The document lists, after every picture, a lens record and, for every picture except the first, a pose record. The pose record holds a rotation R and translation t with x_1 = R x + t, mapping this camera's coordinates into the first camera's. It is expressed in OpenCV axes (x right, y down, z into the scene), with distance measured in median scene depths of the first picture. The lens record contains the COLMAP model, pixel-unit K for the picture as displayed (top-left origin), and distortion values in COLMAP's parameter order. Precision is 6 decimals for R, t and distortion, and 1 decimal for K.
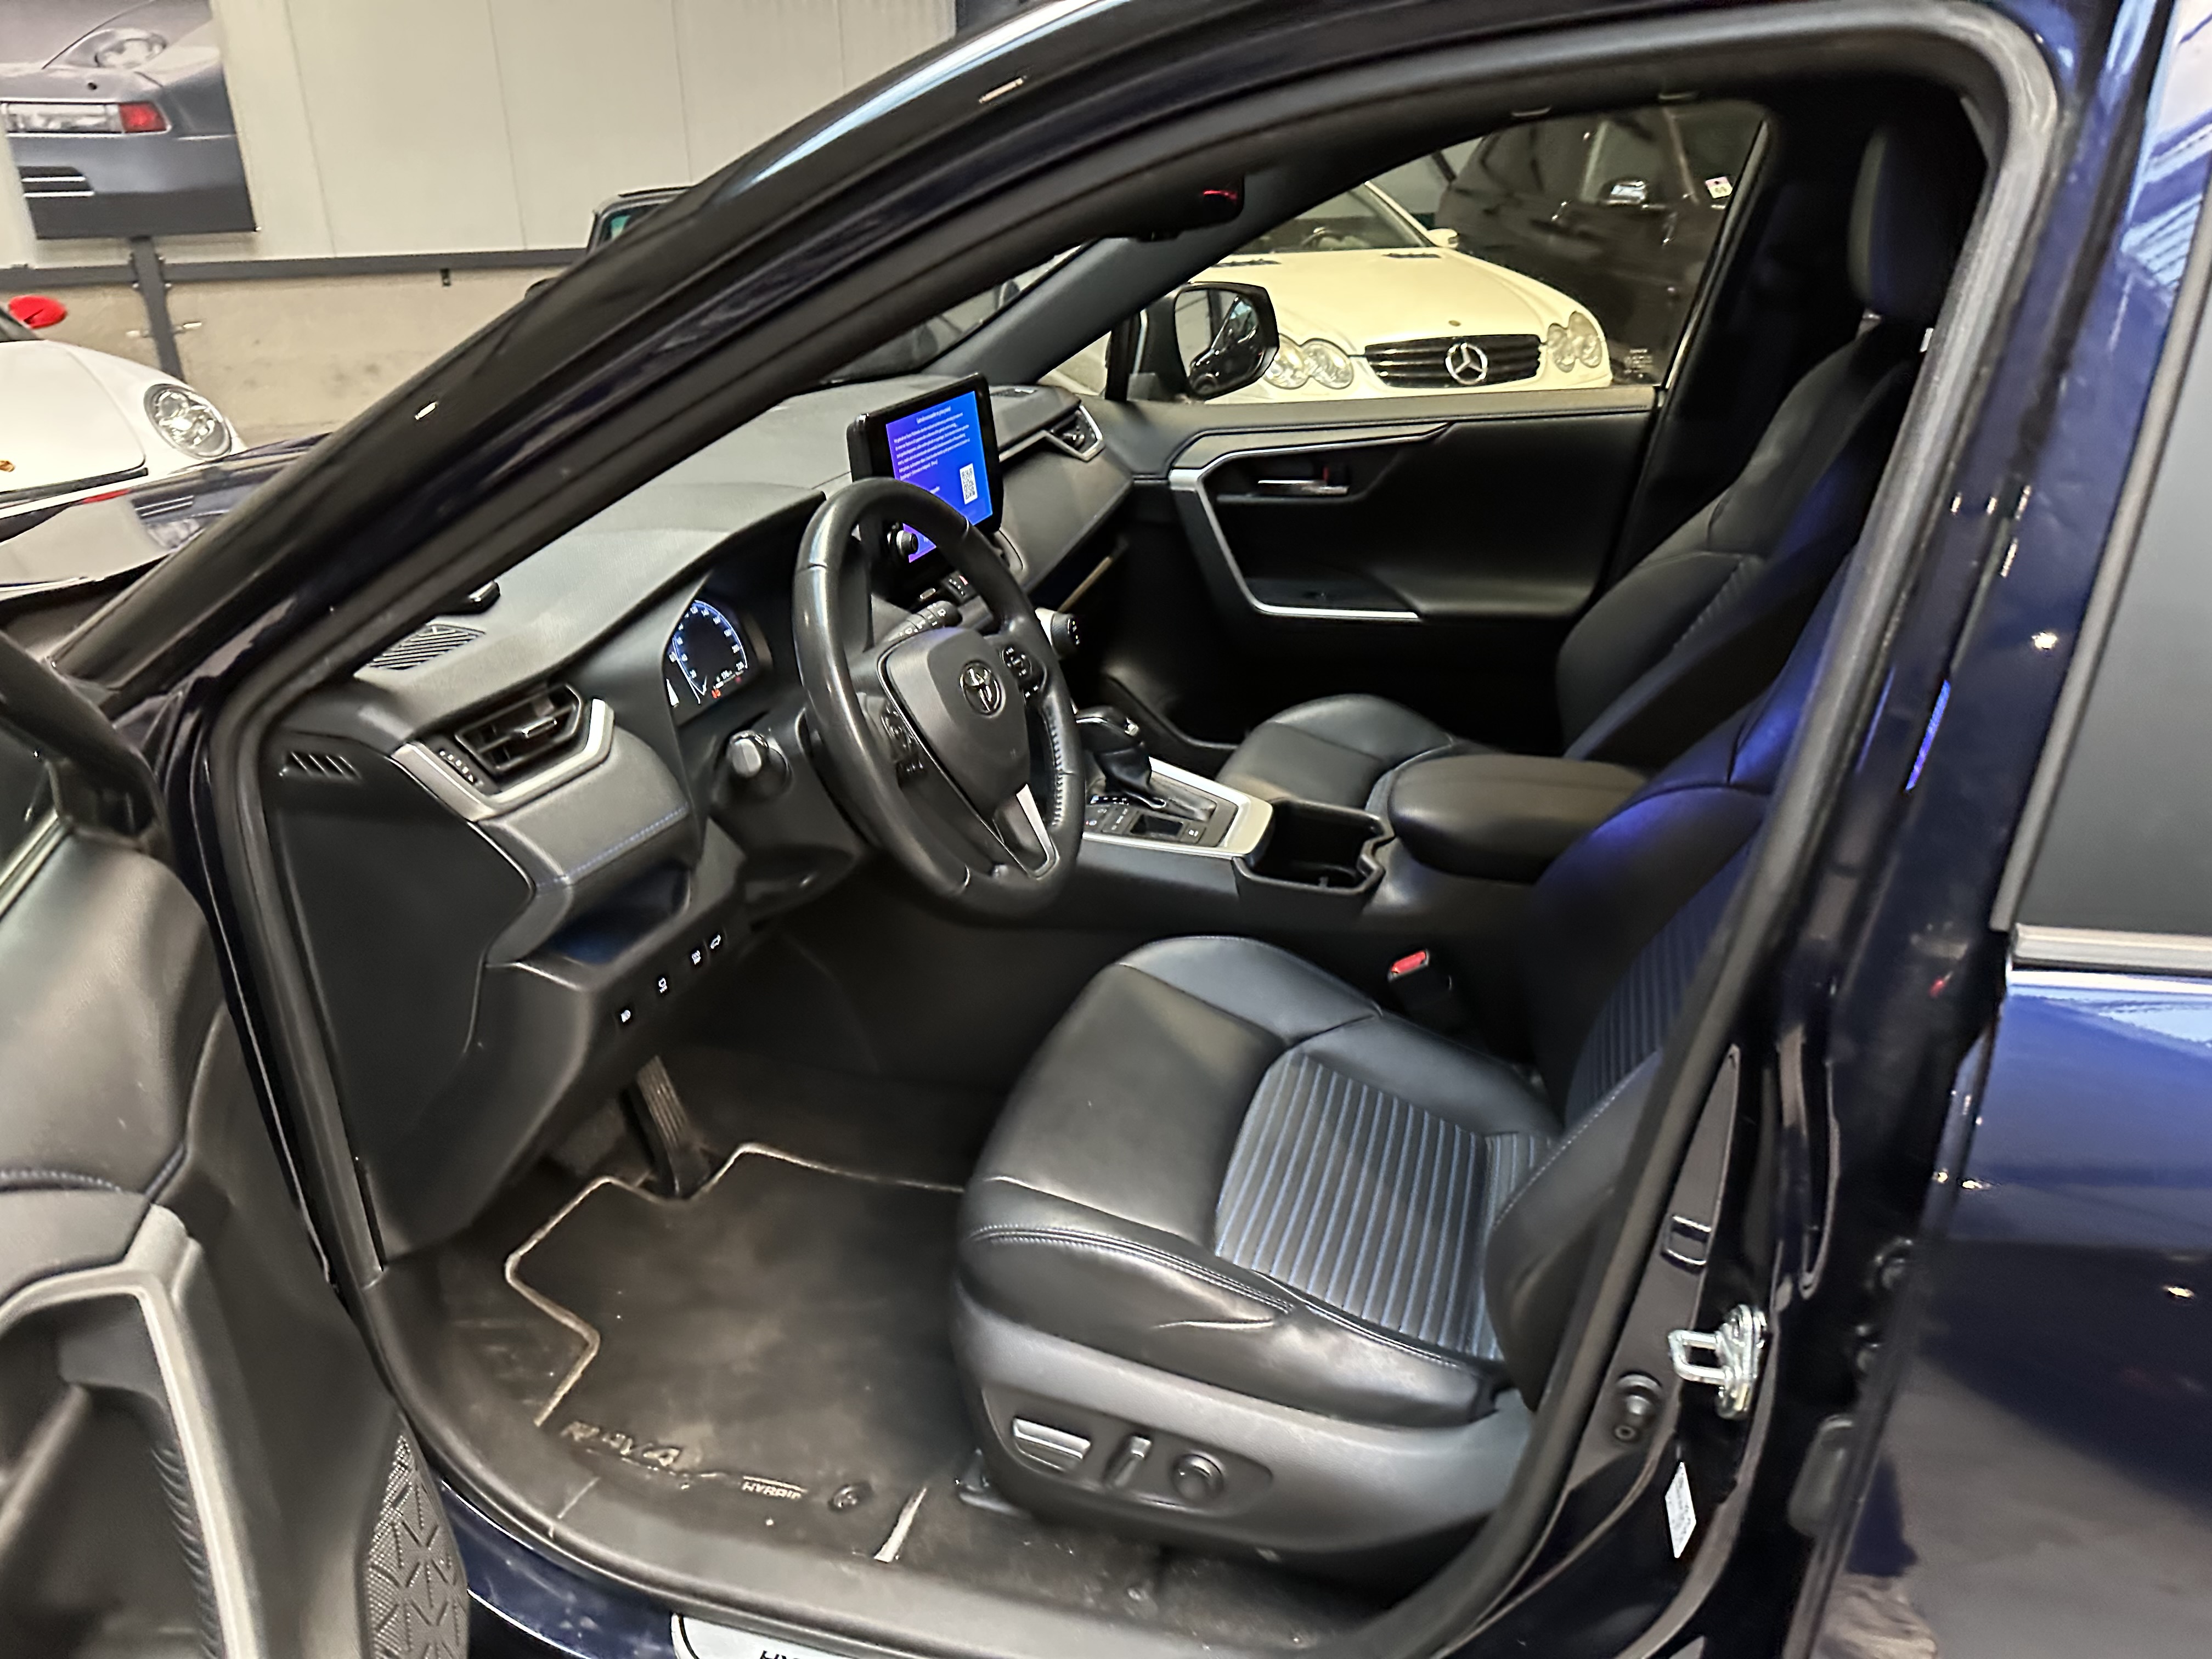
lens RADIAL K [[1456.3, 0, 1101.4], [0, 1456.3, 889.3], [0, 0, 1]] dist [0.025319, -0.030430]
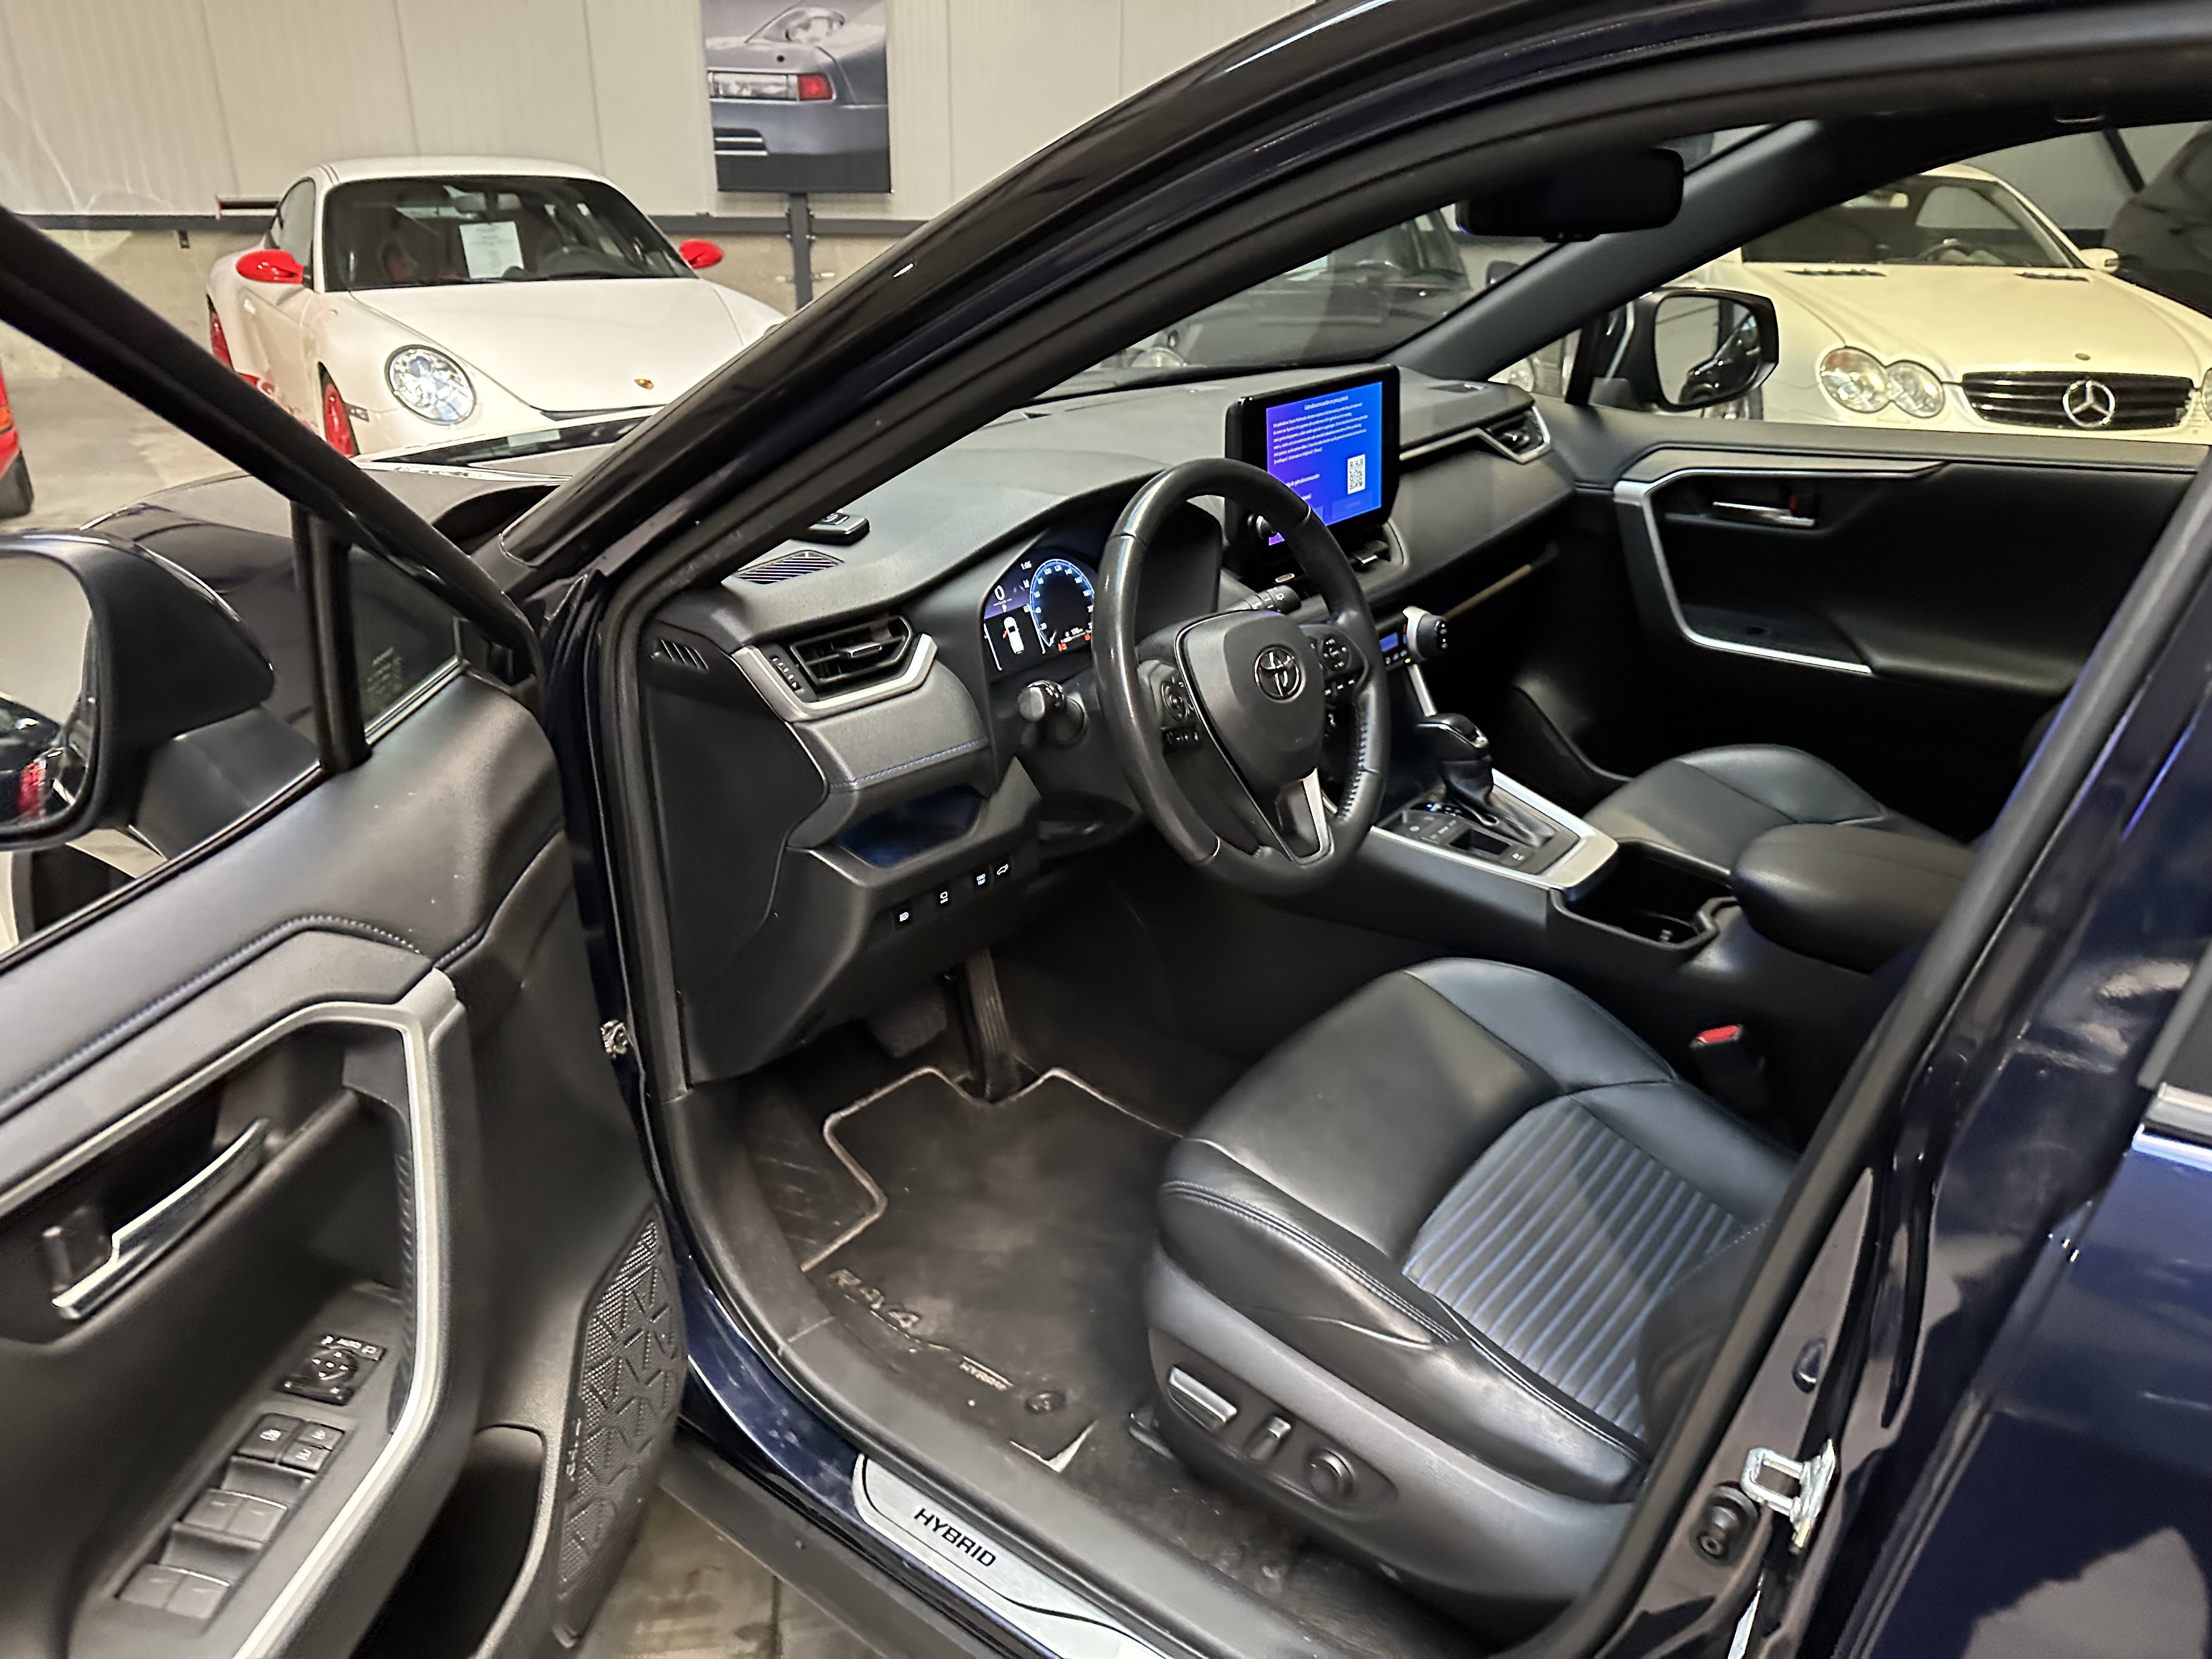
lens RADIAL K [[1456.3, 0, 1101.4], [0, 1456.3, 889.3], [0, 0, 1]] dist [0.025319, -0.030430]
pose [[0.932773, 0.187897, -0.307620, 0.136051], [-0.185068, 0.981966, 0.038627, -0.004524], [0.309330, 0.020900, 0.950725, -0.017295]]
